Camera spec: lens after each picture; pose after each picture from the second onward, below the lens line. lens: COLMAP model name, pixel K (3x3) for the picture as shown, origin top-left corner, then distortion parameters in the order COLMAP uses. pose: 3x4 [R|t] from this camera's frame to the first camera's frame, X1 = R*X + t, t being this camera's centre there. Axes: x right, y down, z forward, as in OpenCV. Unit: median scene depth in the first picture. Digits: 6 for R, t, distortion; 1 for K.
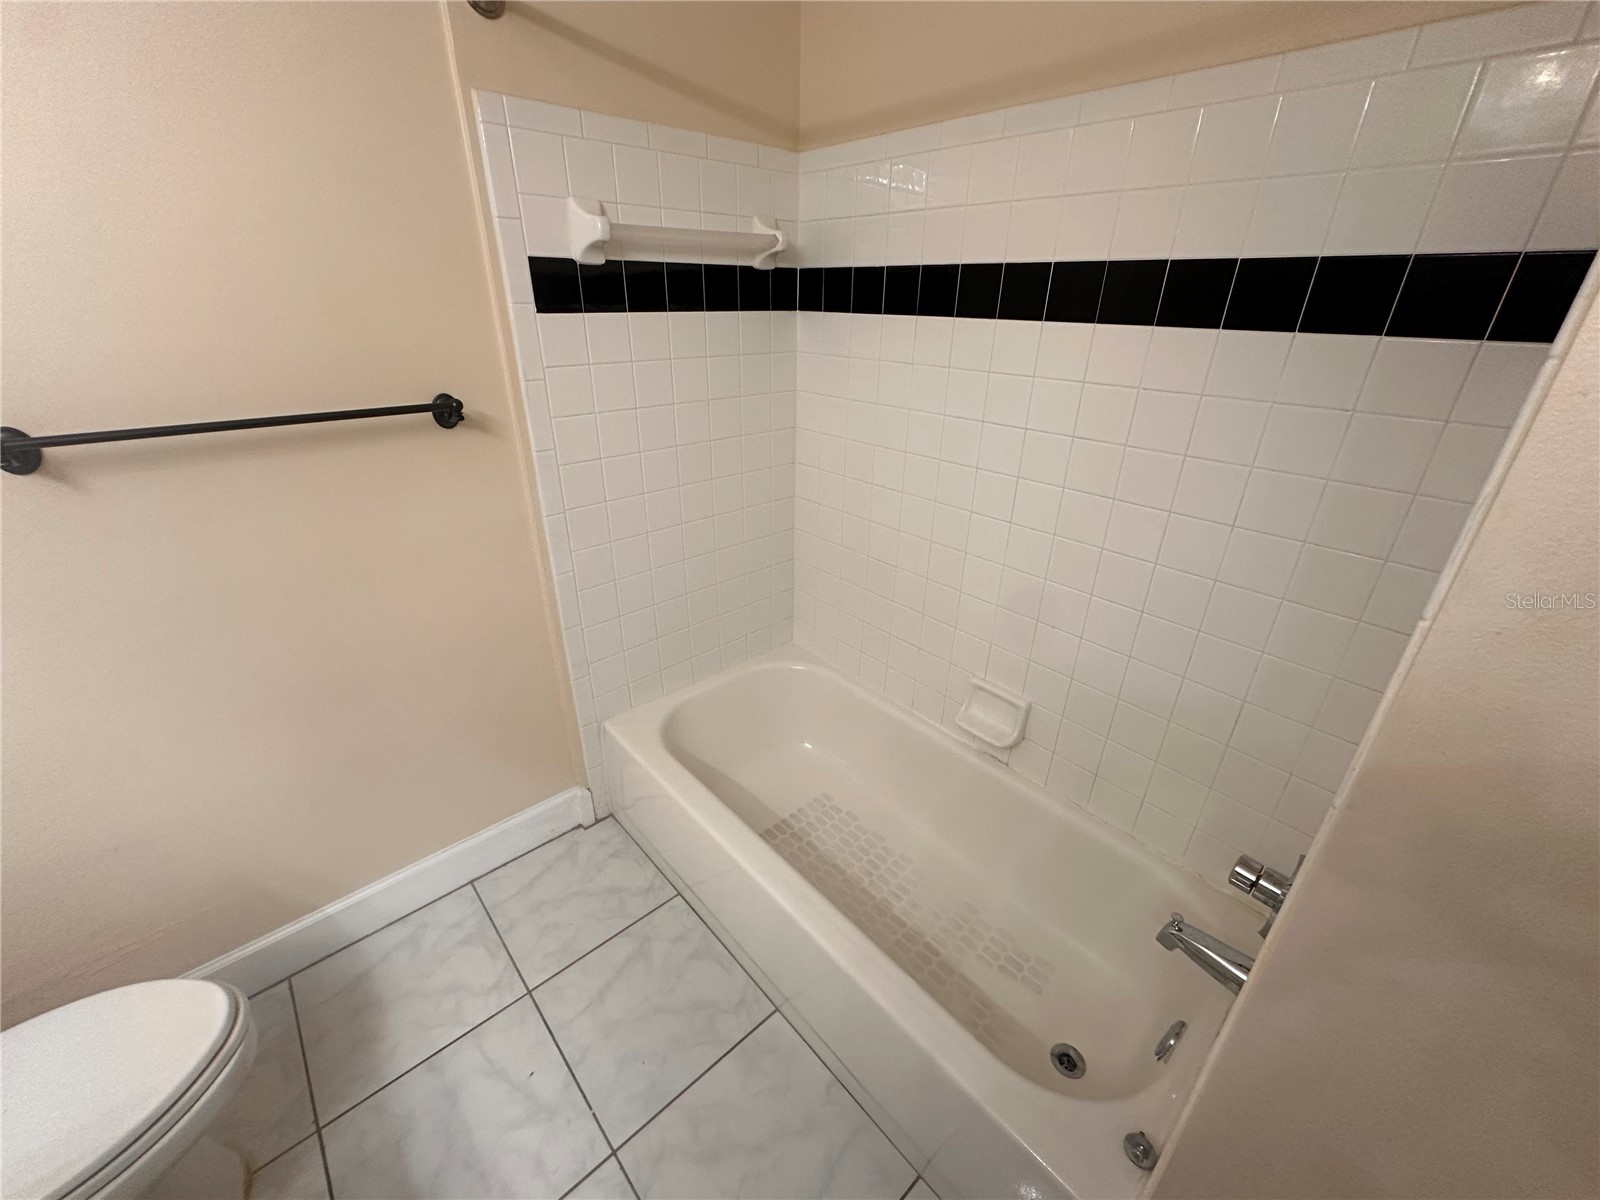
lens RADIAL K [[638.9, 0, 798.1], [0, 638.9, 598.8], [0, 0, 1]] dist [-0.002868, 0.000257]
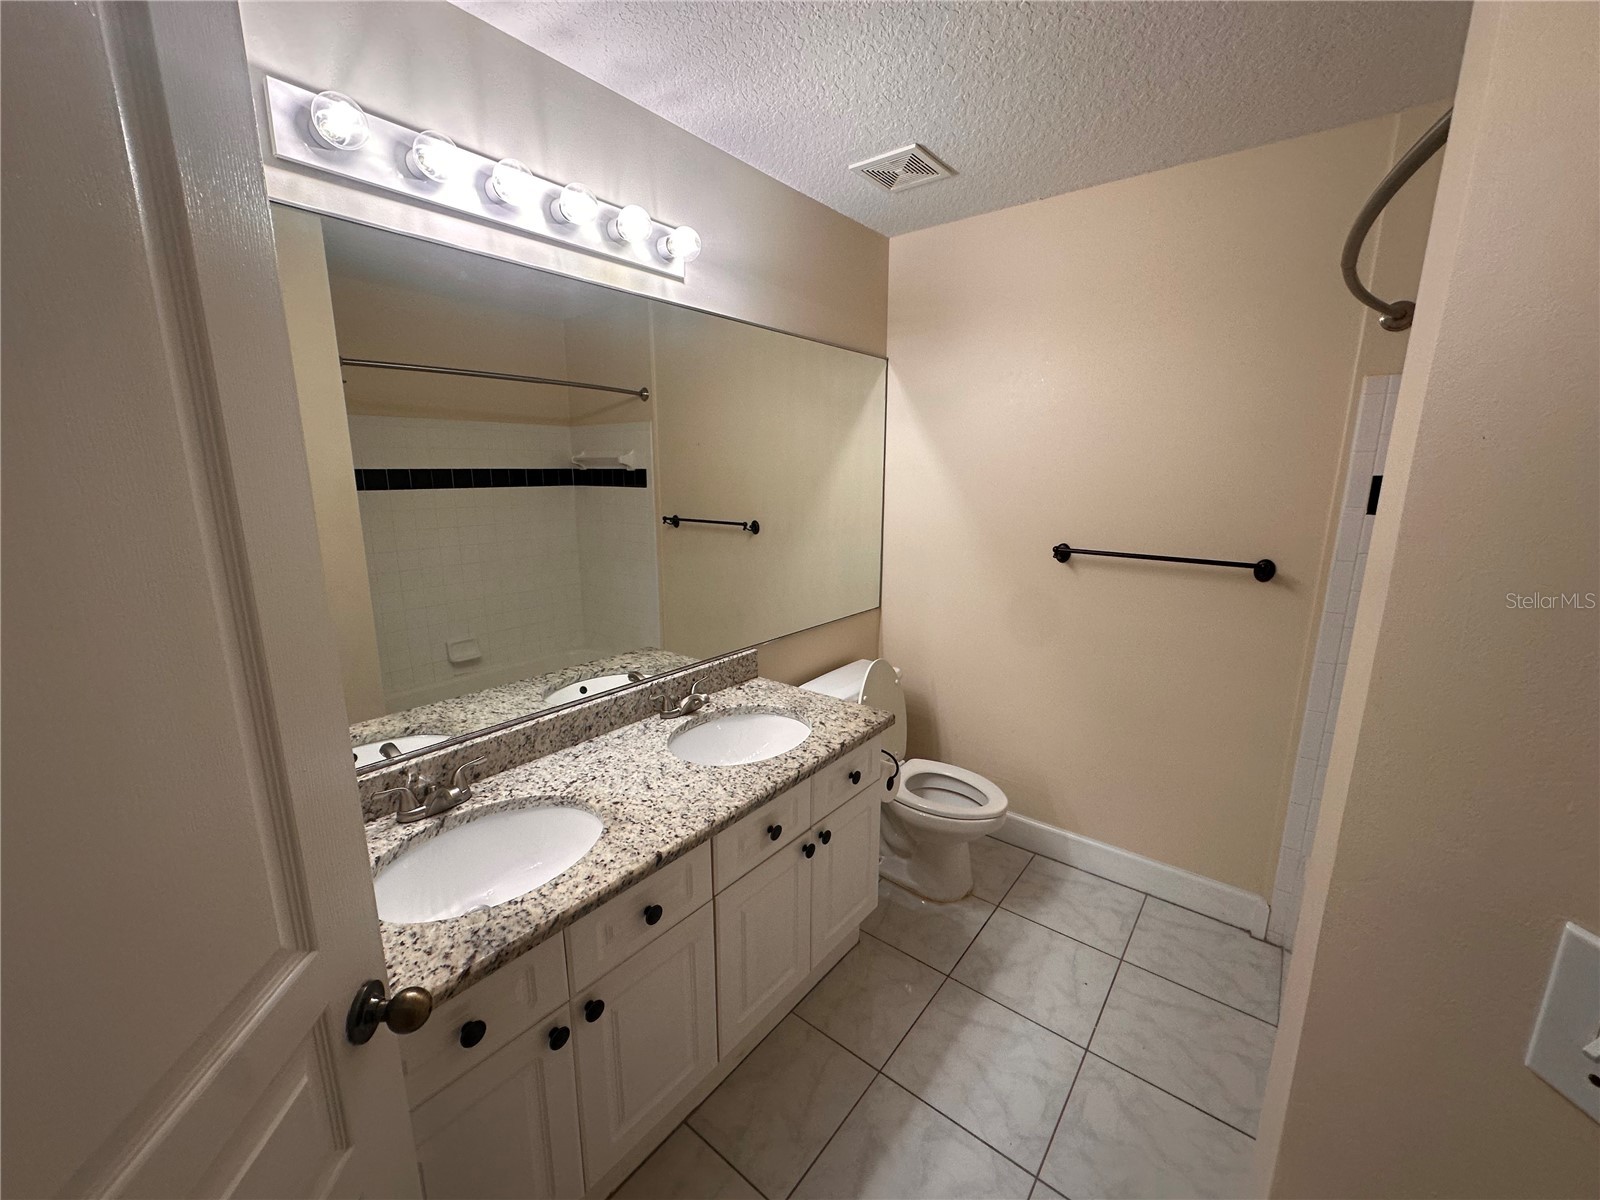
lens RADIAL K [[638.9, 0, 799.6], [0, 638.9, 602.1], [0, 0, 1]] dist [-0.002868, 0.000257]
pose [[0.169486, 0.193702, -0.966309, 0.634495], [-0.430125, 0.896723, 0.104311, 0.074151], [0.886717, 0.397955, 0.235298, -0.250853]]
